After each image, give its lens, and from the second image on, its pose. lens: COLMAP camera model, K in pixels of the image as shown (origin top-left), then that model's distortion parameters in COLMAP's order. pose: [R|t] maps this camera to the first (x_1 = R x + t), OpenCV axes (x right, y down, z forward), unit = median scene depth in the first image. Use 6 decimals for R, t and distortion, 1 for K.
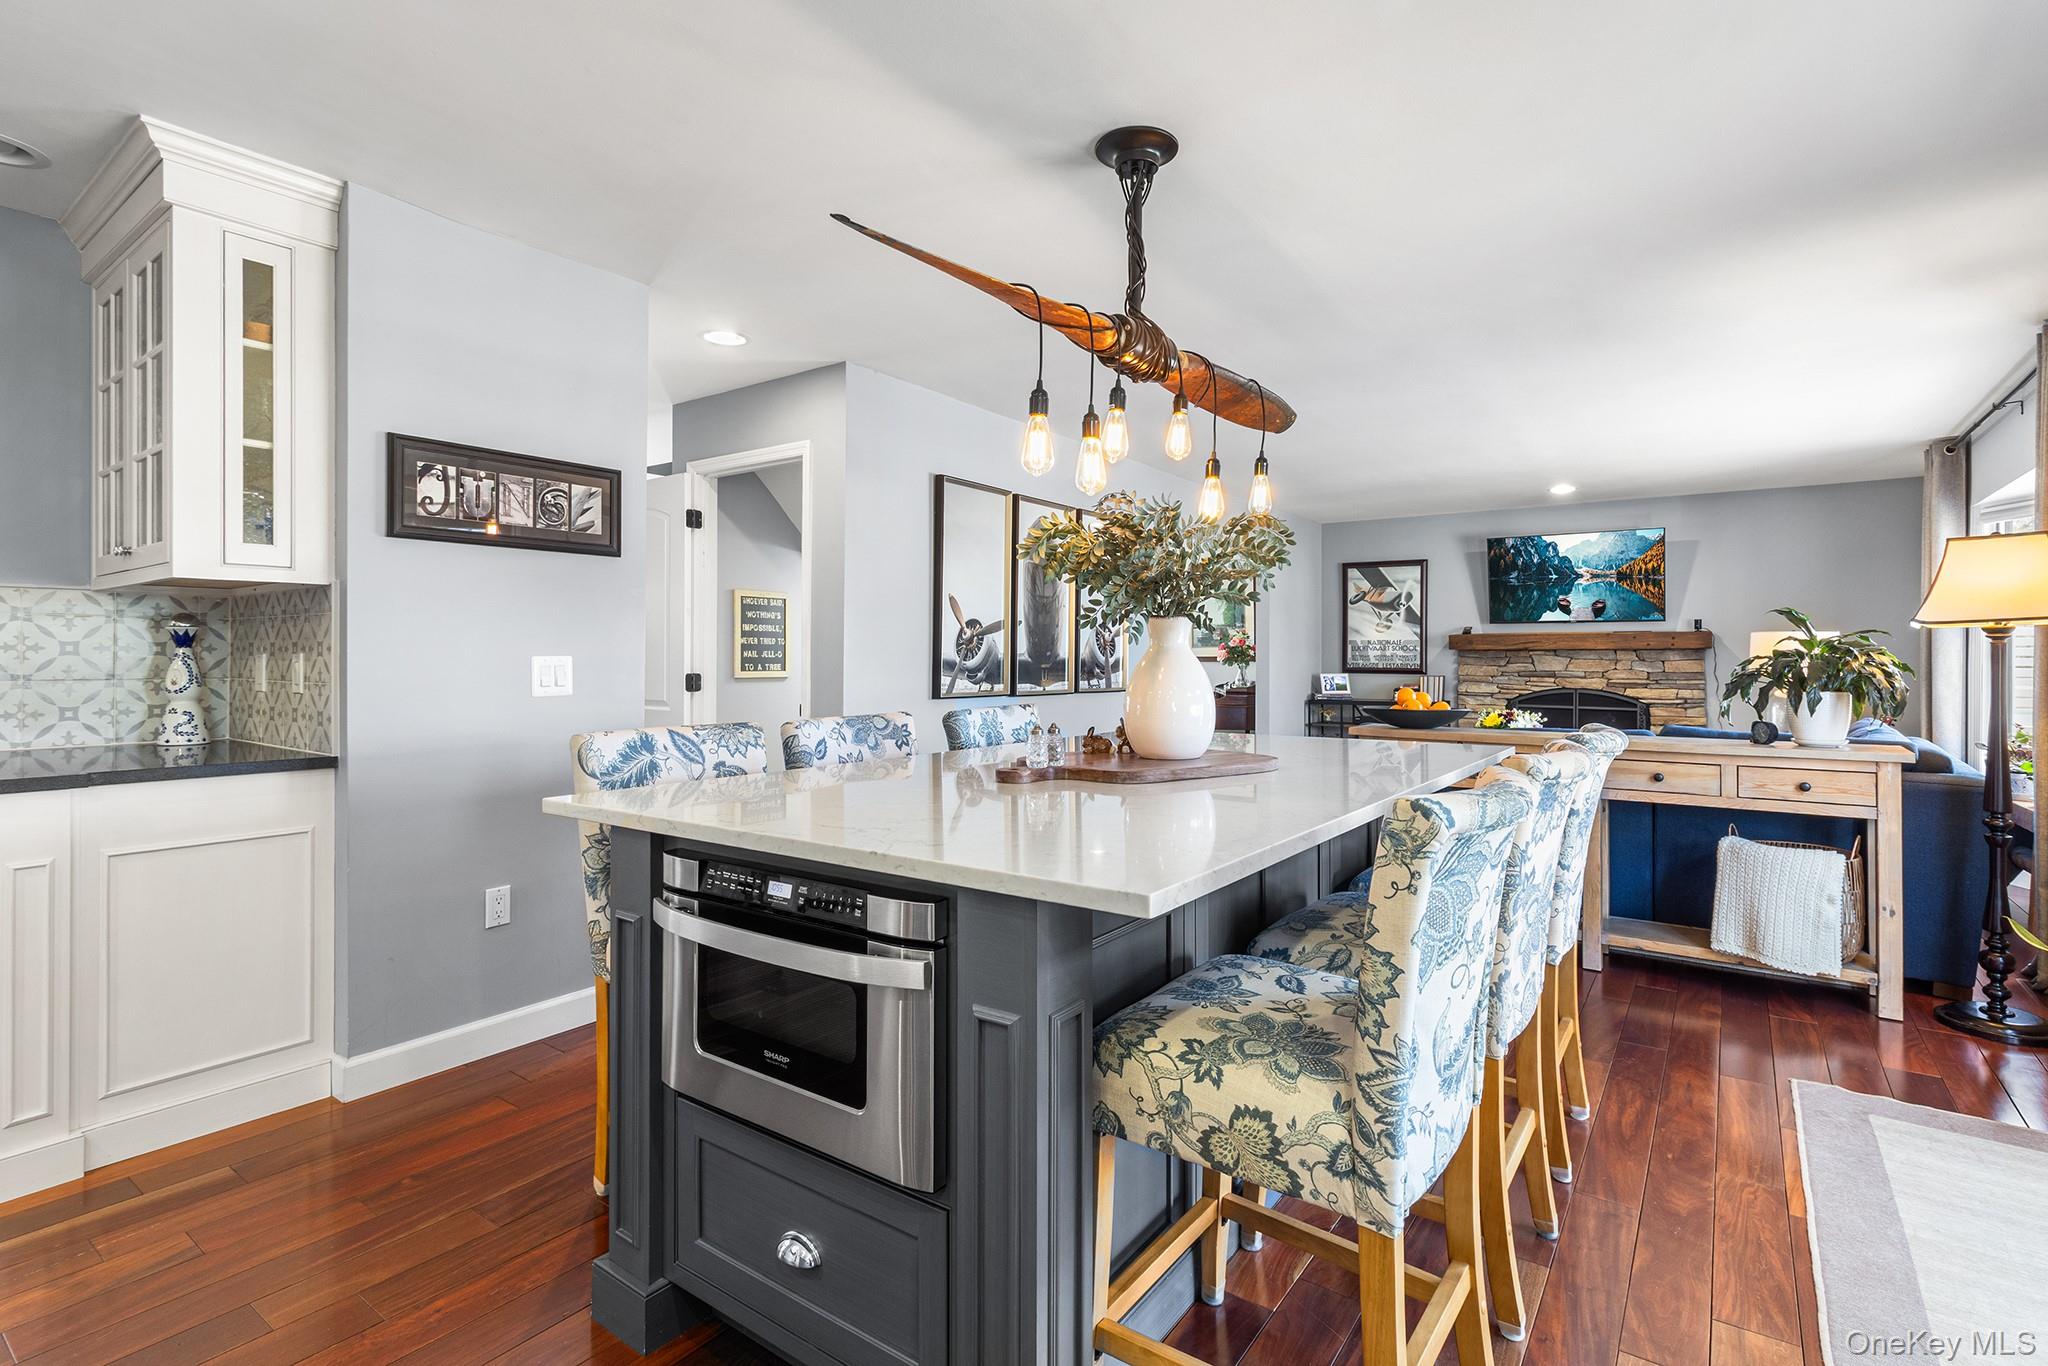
lens RADIAL K [[964.0, 0, 1047.8], [0, 964.0, 652.5], [0, 0, 1]] dist [0.001685, 0.000542]
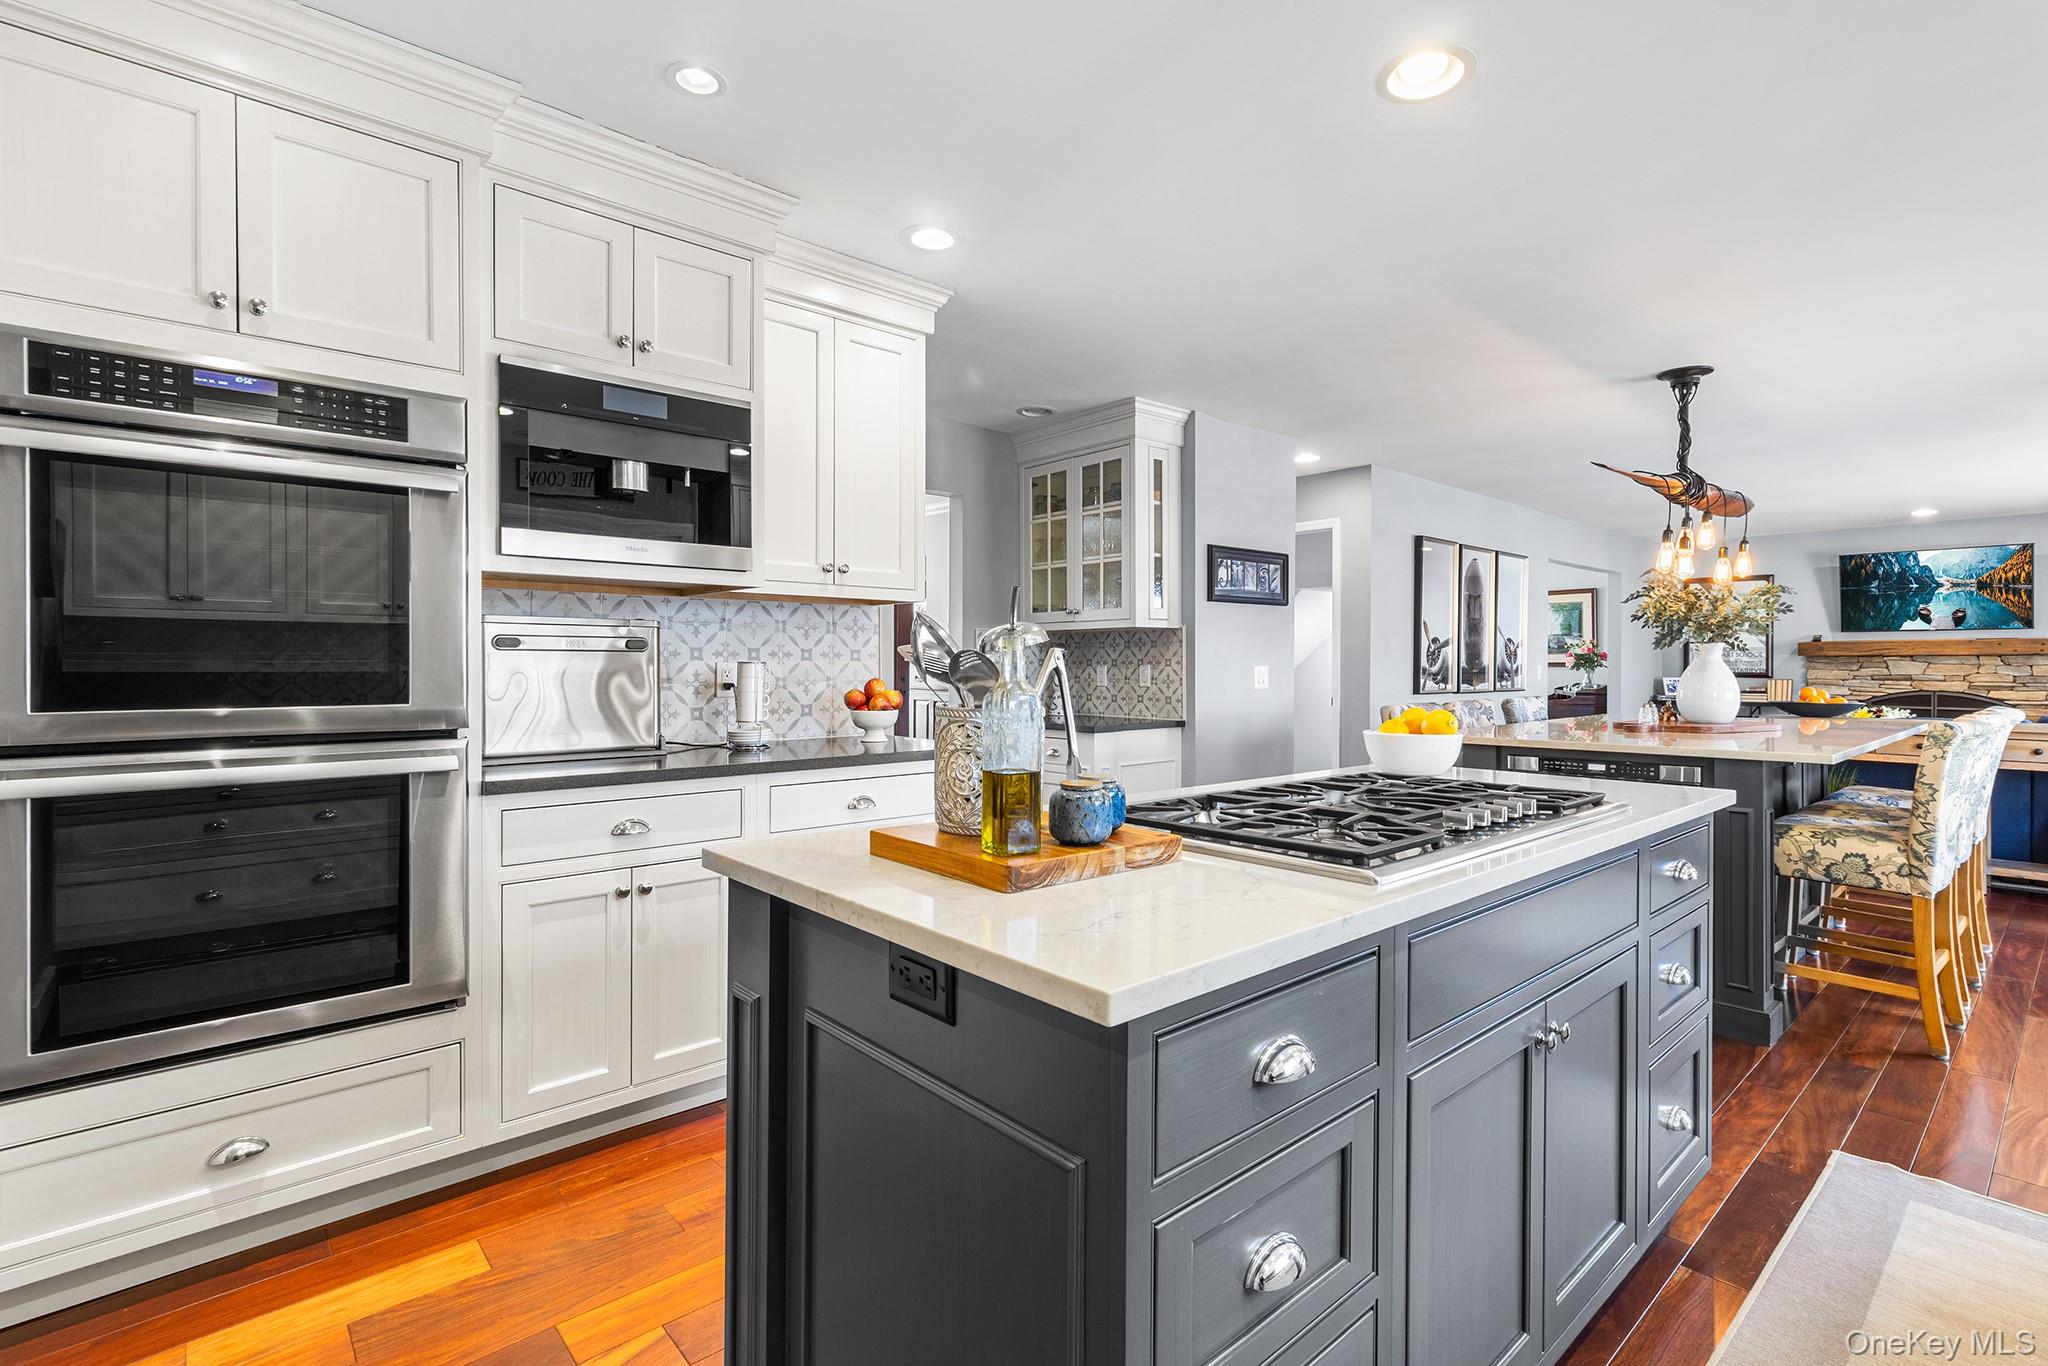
lens RADIAL K [[959.2, 0, 1040.4], [0, 959.2, 668.0], [0, 0, 1]] dist [0.001024, 0.000194]
pose [[0.974966, -0.003205, -0.222329, -0.329772], [0.005383, 0.999943, 0.009194, -0.006492], [0.222287, -0.010160, 0.974928, -0.476437]]
